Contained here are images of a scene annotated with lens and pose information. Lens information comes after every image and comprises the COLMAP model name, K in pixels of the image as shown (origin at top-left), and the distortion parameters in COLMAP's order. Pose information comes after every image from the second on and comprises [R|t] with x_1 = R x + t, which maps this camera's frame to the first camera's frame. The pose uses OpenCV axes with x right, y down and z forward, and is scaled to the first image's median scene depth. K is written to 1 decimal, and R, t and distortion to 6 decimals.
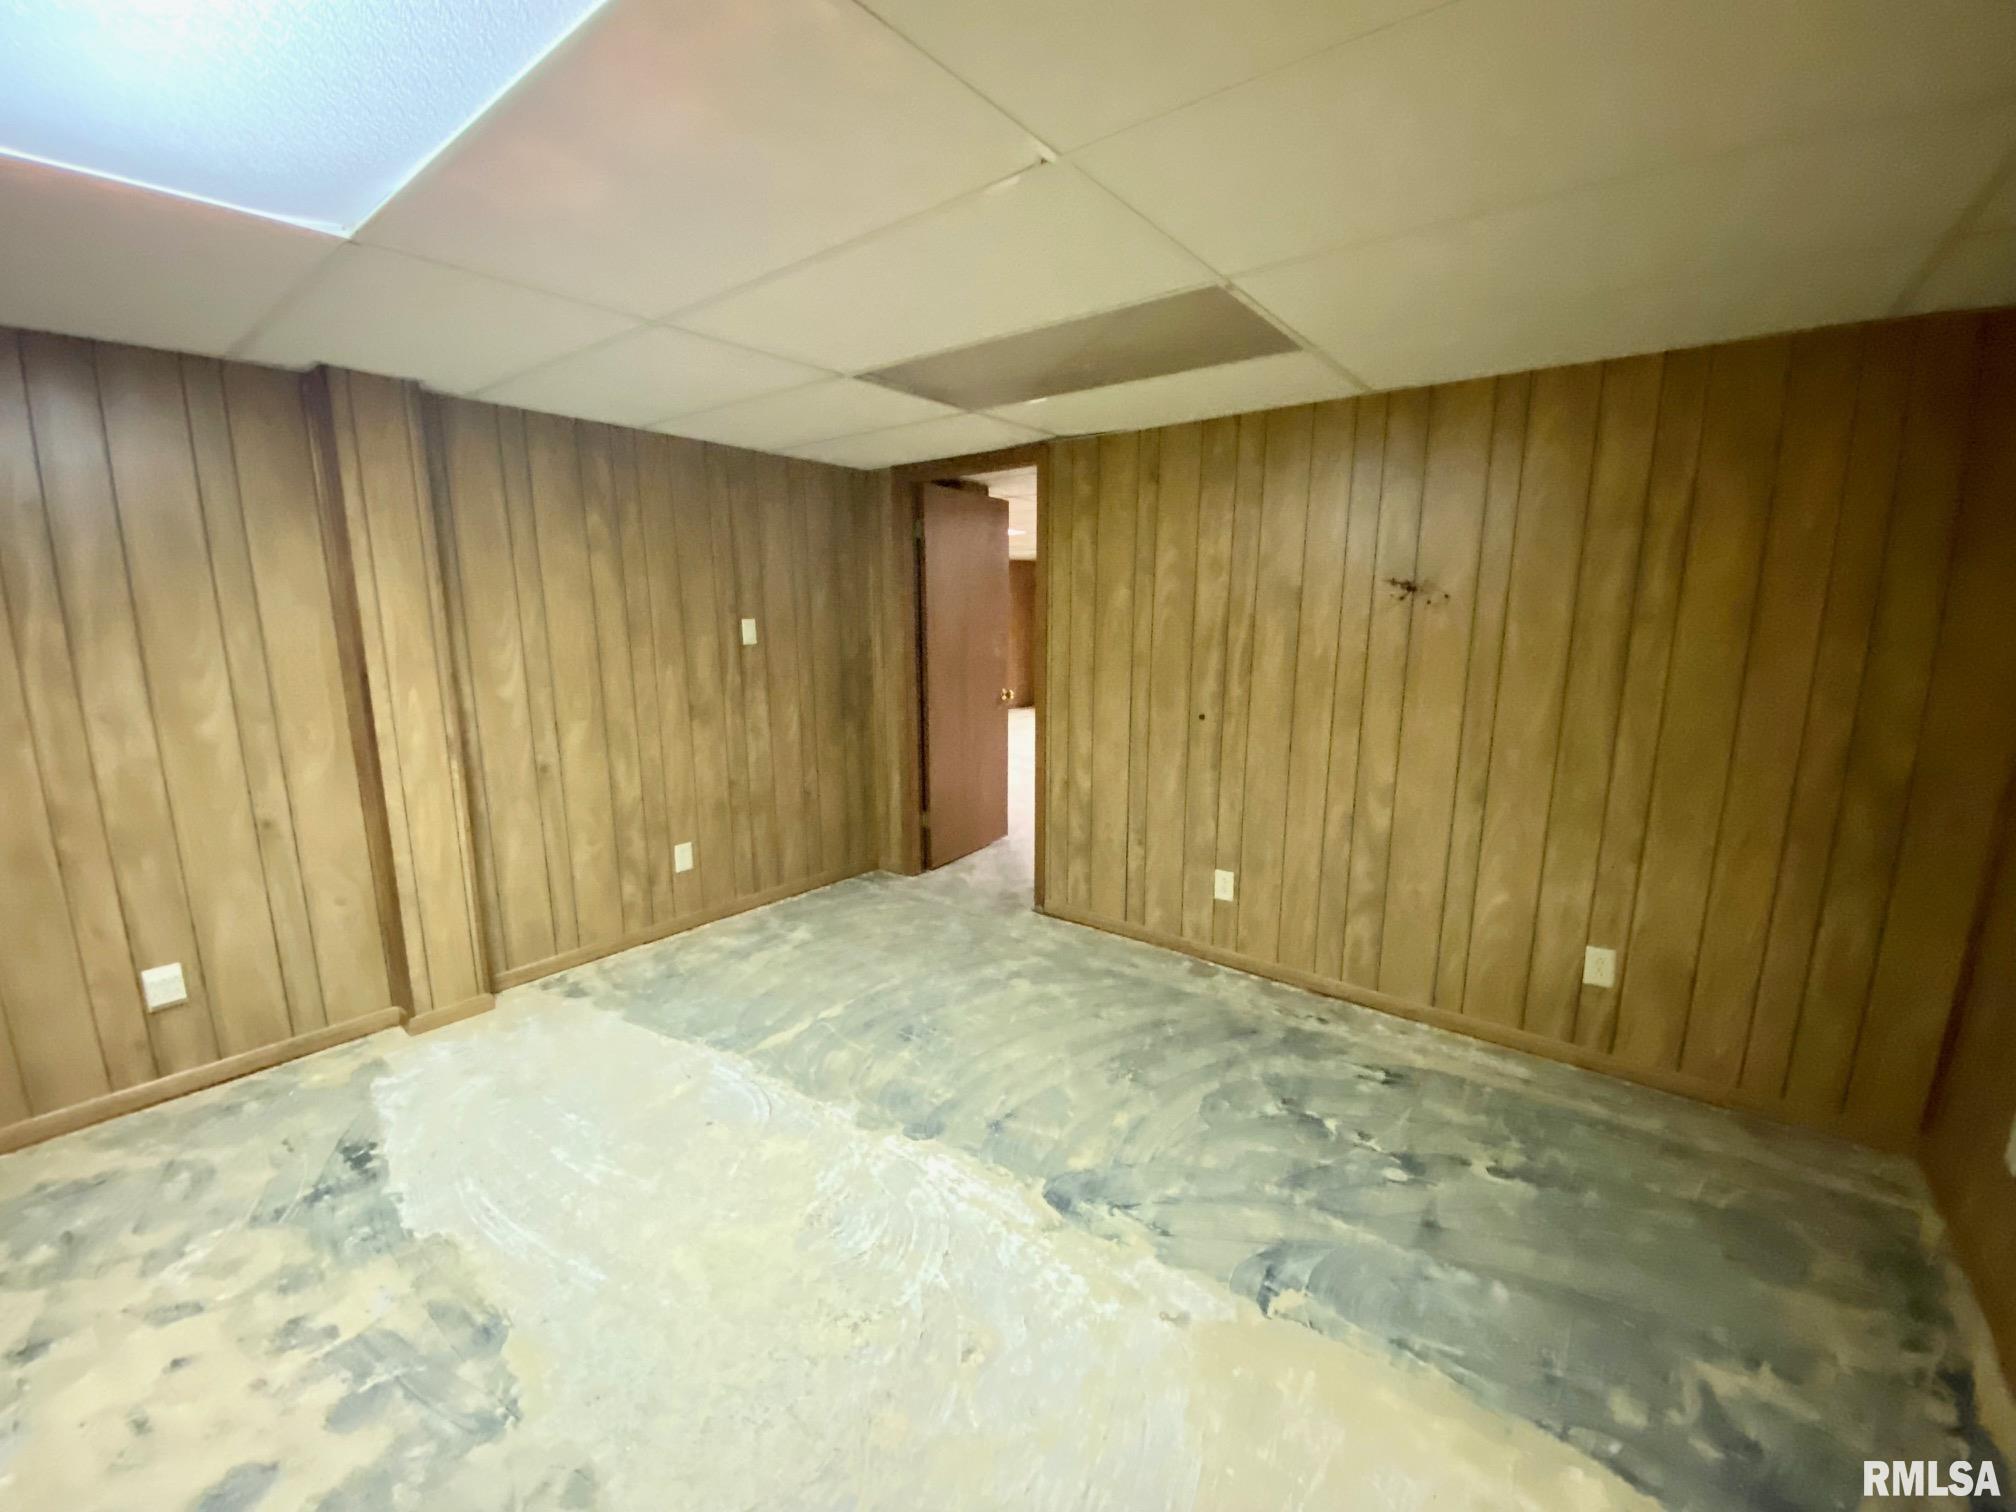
lens RADIAL K [[820.2, 0, 1006.4], [0, 820.2, 762.6], [0, 0, 1]] dist [0.036664, -0.030174]
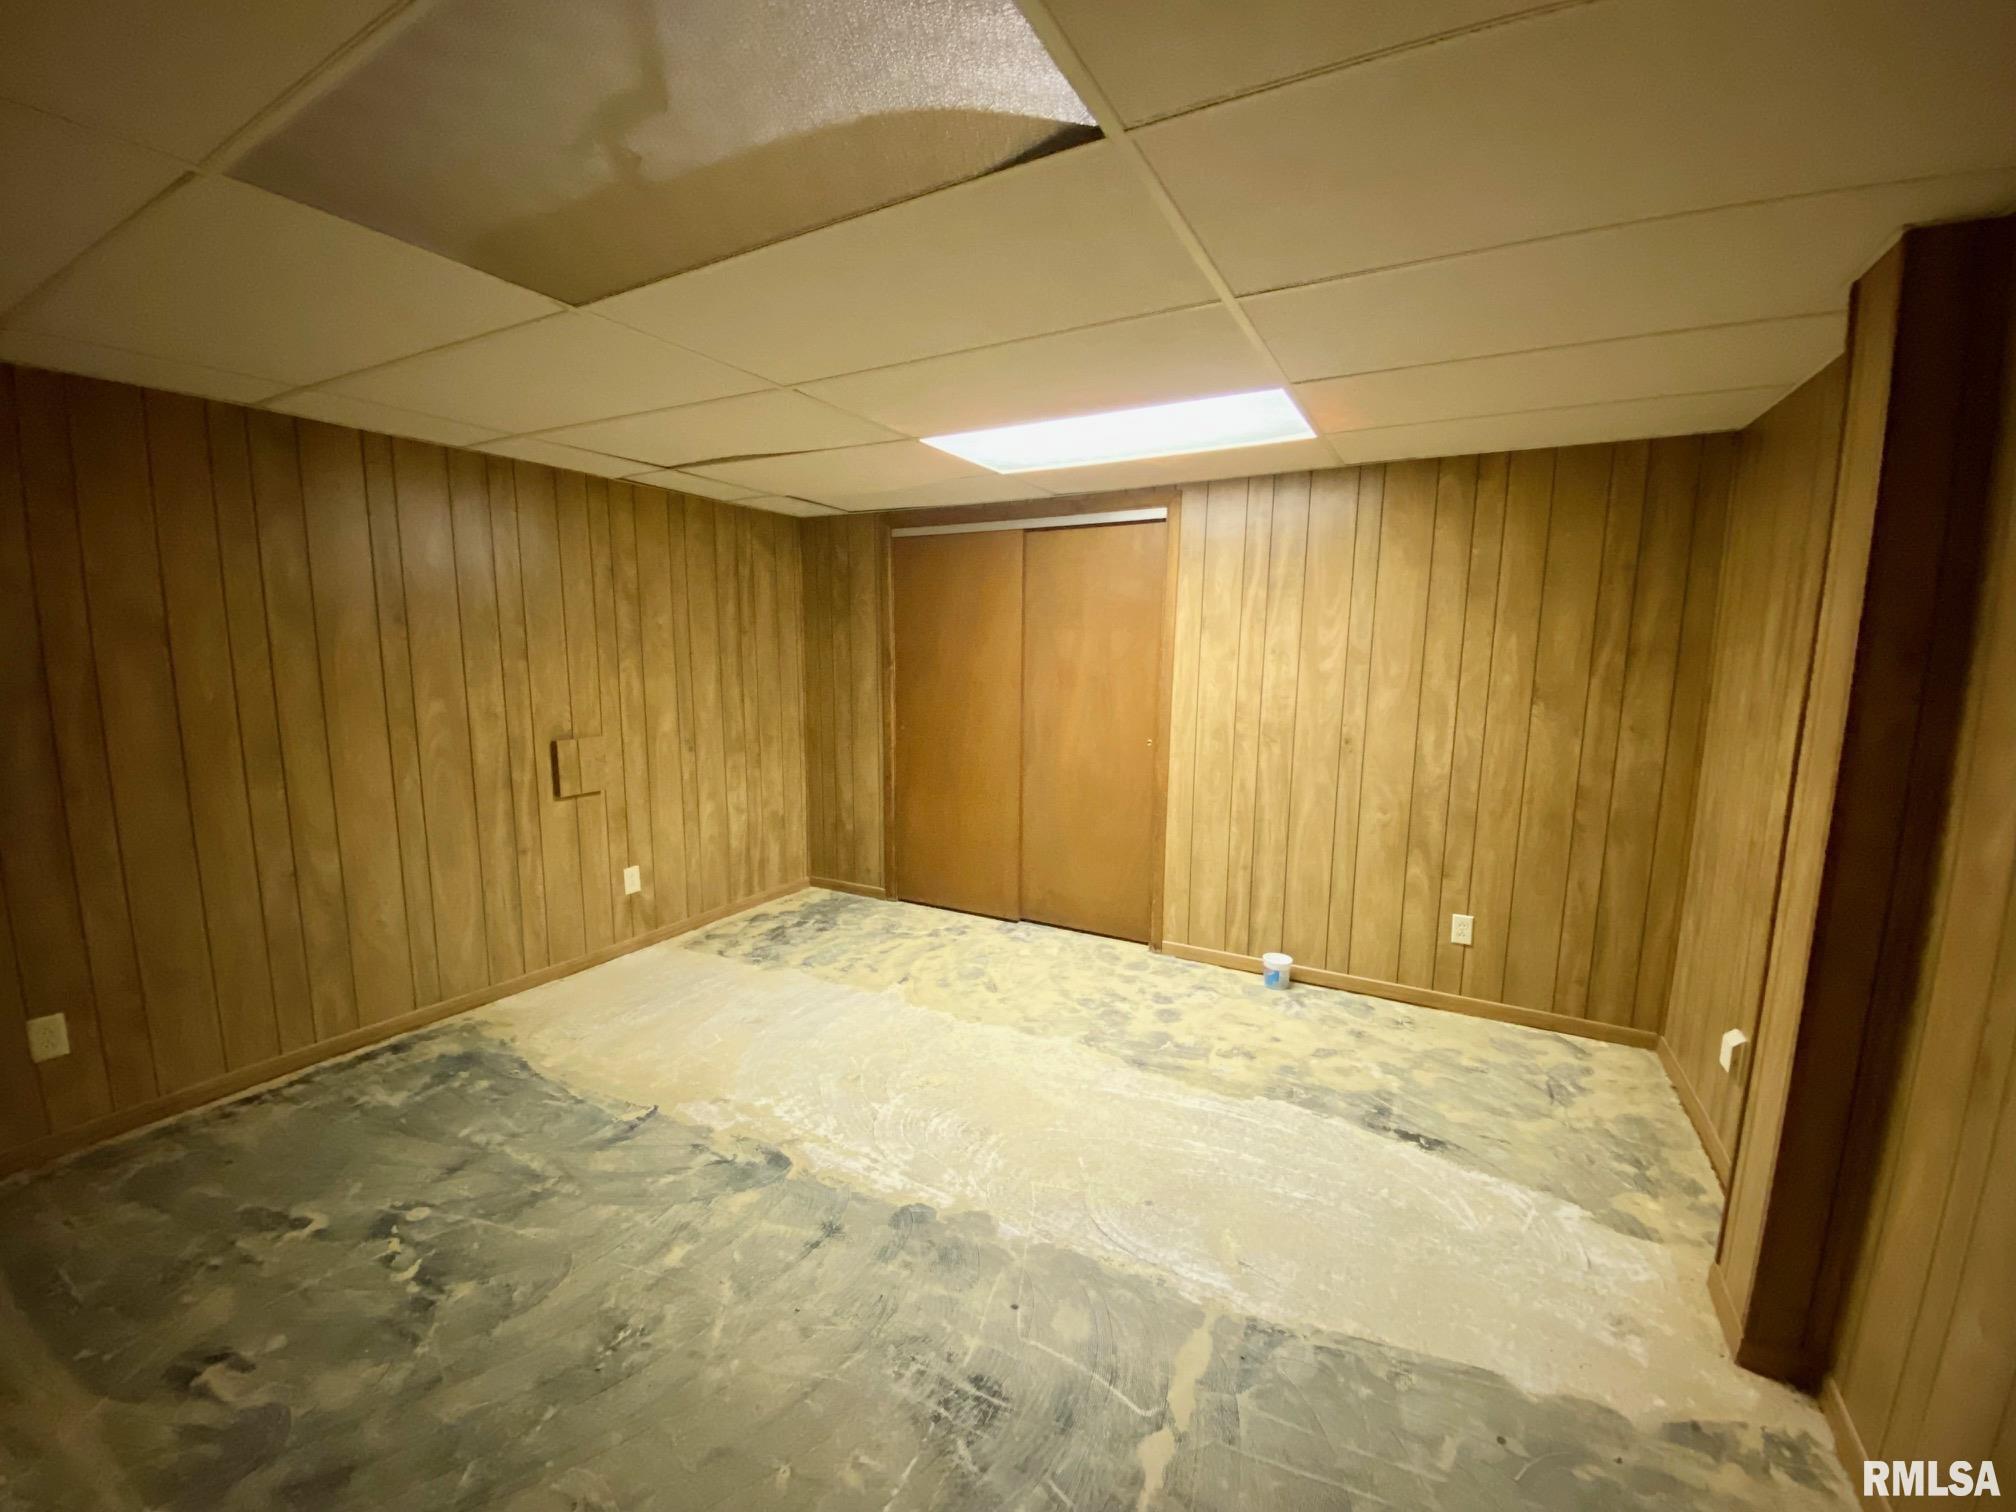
lens RADIAL K [[814.0, 0, 1003.8], [0, 814.0, 765.2], [0, 0, 1]] dist [0.016520, -0.017256]
pose [[-0.987374, 0.012698, -0.157897, -0.069540], [-0.039011, 0.946589, 0.320073, -0.346717], [0.153528, 0.322191, -0.934142, 1.870581]]
